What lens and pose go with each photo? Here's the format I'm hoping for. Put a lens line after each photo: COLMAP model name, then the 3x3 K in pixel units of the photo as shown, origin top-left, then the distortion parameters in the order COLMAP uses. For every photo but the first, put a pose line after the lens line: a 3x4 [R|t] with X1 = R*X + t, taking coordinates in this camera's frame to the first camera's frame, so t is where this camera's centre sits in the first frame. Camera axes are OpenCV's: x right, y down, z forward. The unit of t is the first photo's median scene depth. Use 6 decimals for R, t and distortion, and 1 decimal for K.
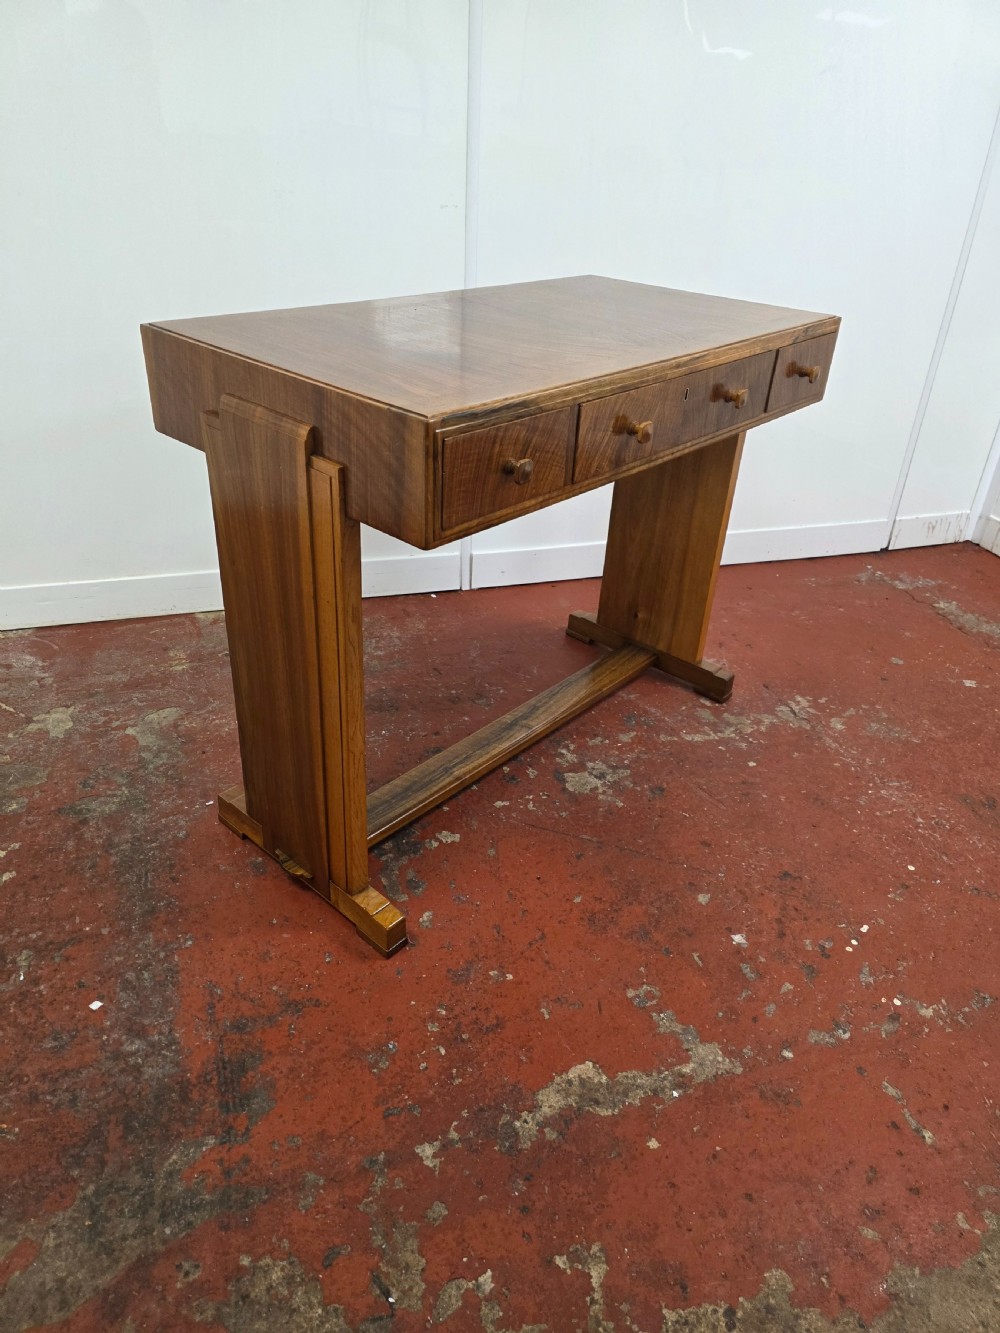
lens RADIAL K [[900.1, 0, 506.2], [0, 900.1, 662.1], [0, 0, 1]] dist [0.070050, -0.073024]
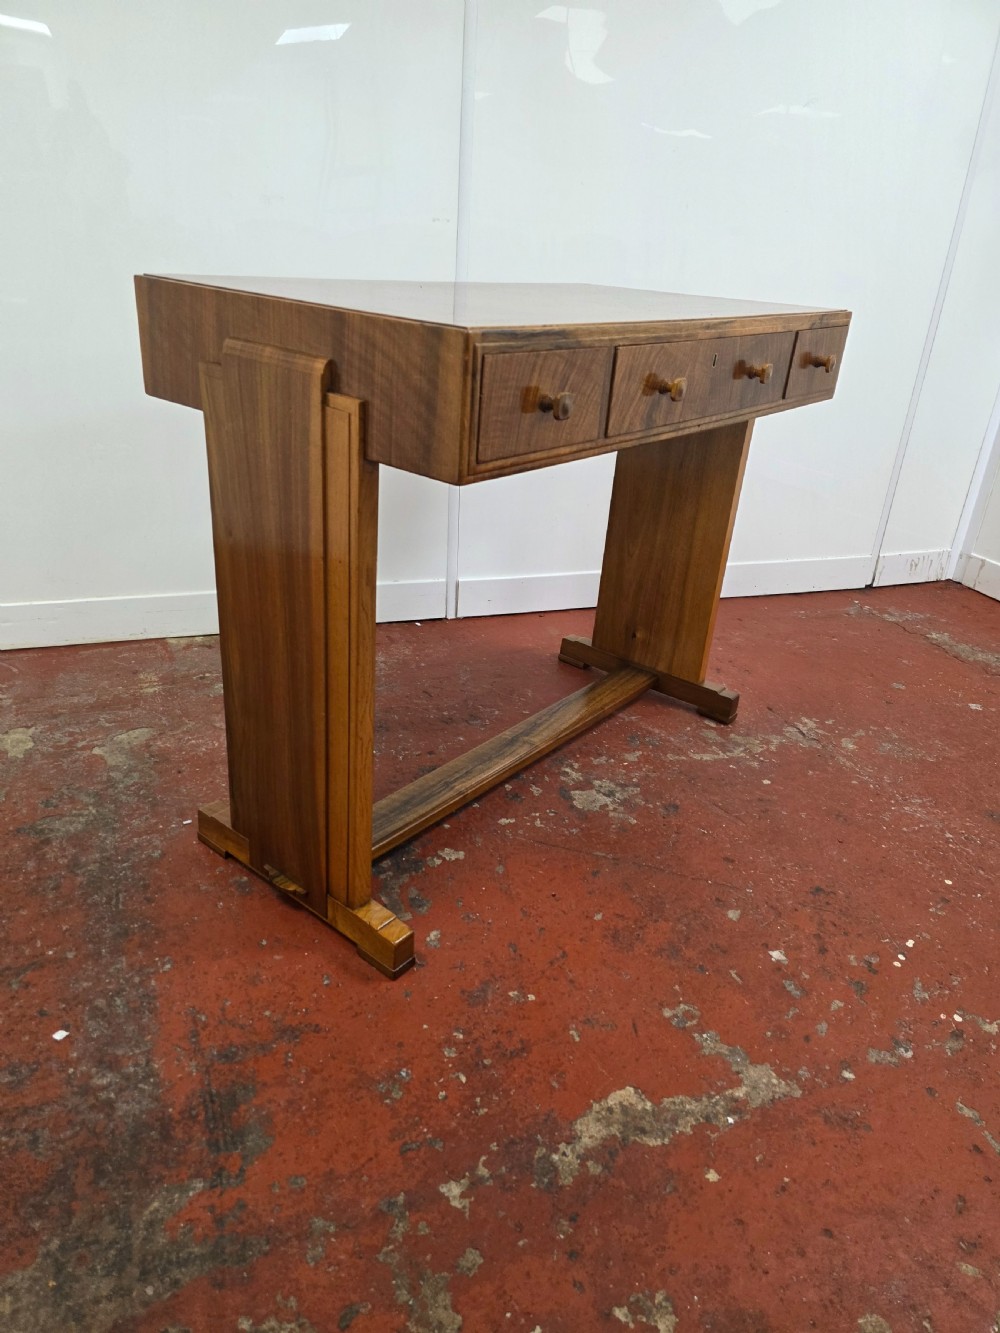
lens RADIAL K [[896.1, 0, 496.9], [0, 896.1, 672.2], [0, 0, 1]] dist [0.070952, -0.069203]
pose [[0.999080, -0.003713, 0.042719, -0.063755], [0.007217, 0.996593, -0.082163, 0.095620], [-0.042269, 0.082396, 0.995703, 0.084423]]
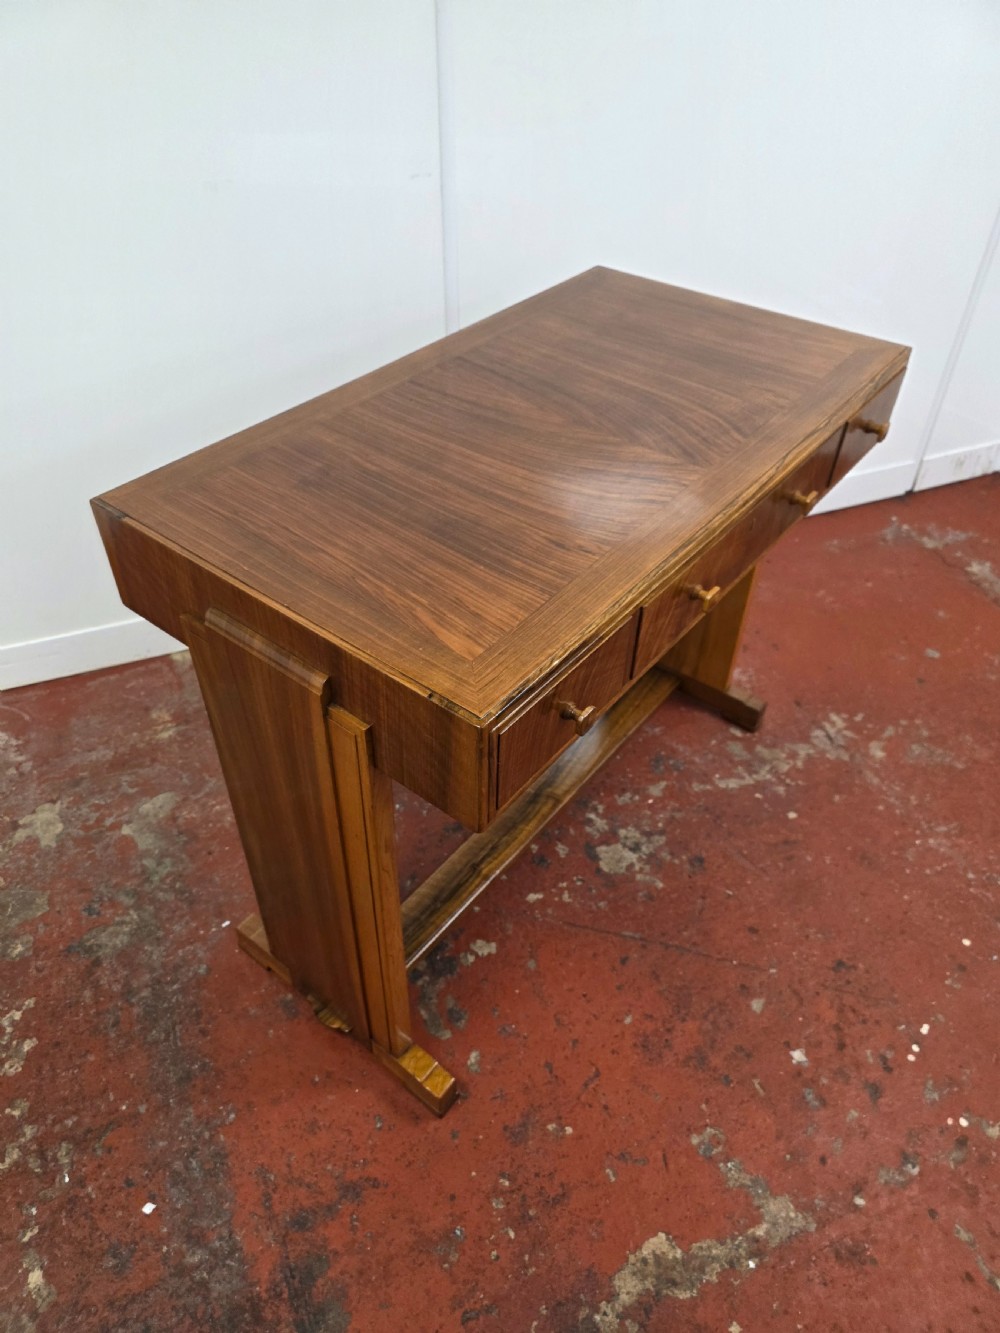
lens RADIAL K [[912.2, 0, 492.8], [0, 912.2, 678.7], [0, 0, 1]] dist [0.043858, -0.049355]
pose [[0.997647, -0.067152, 0.013788, -0.055436], [0.062947, 0.977003, 0.203723, -0.310756], [-0.027151, -0.202376, 0.978932, 0.134303]]
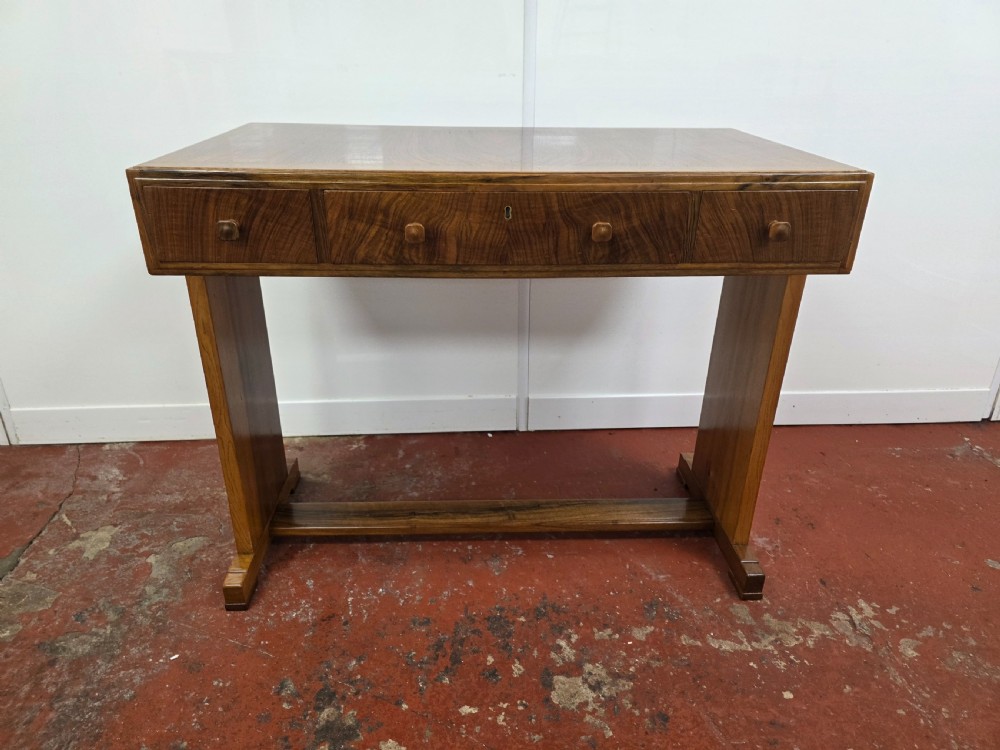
lens RADIAL K [[679.8, 0, 500.0], [0, 679.8, 372.7], [0, 0, 1]] dist [0.039689, -0.046585]
pose [[0.969351, 0.063337, -0.237375, 0.190154], [-0.087265, 0.991957, -0.091680, -0.127644], [0.229659, 0.109585, 0.967082, 0.393629]]
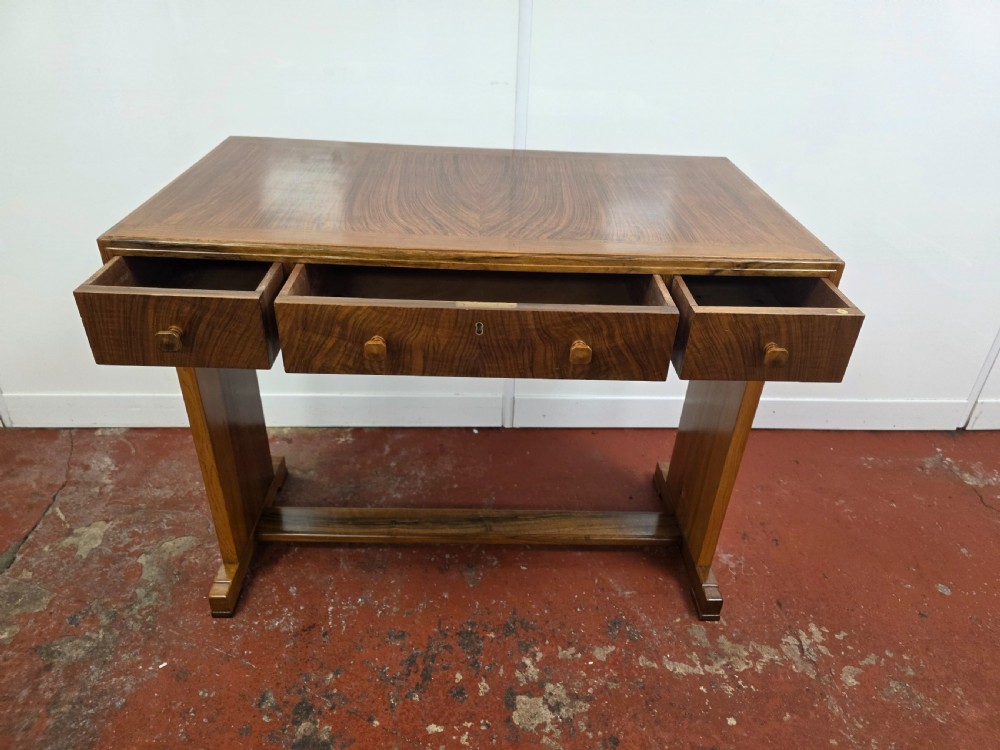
lens RADIAL K [[681.1, 0, 509.0], [0, 681.1, 373.0], [0, 0, 1]] dist [0.037364, -0.045054]
pose [[0.967279, 0.123417, -0.221677, 0.216013], [-0.122120, 0.992322, 0.019599, -0.277661], [0.222393, 0.008114, 0.974923, 0.374749]]
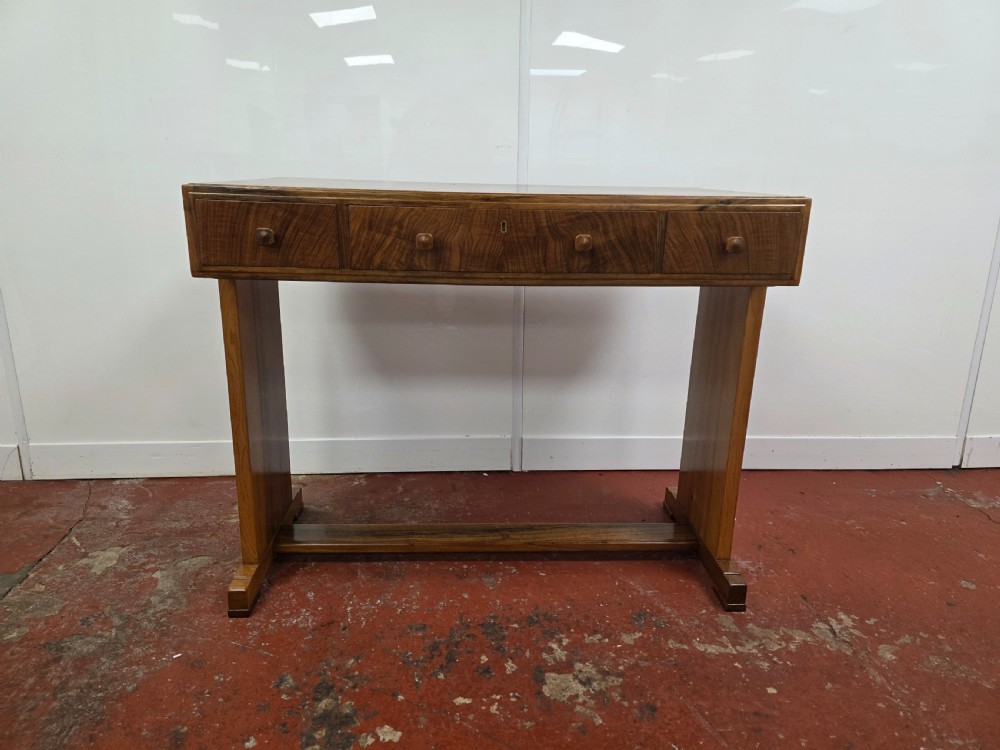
lens RADIAL K [[675.2, 0, 502.7], [0, 675.2, 363.3], [0, 0, 1]] dist [0.046239, -0.048535]
pose [[0.971584, 0.030990, -0.234656, 0.215731], [-0.092297, 0.962516, -0.255039, 0.003990], [0.217957, 0.269450, 0.938025, 0.334925]]
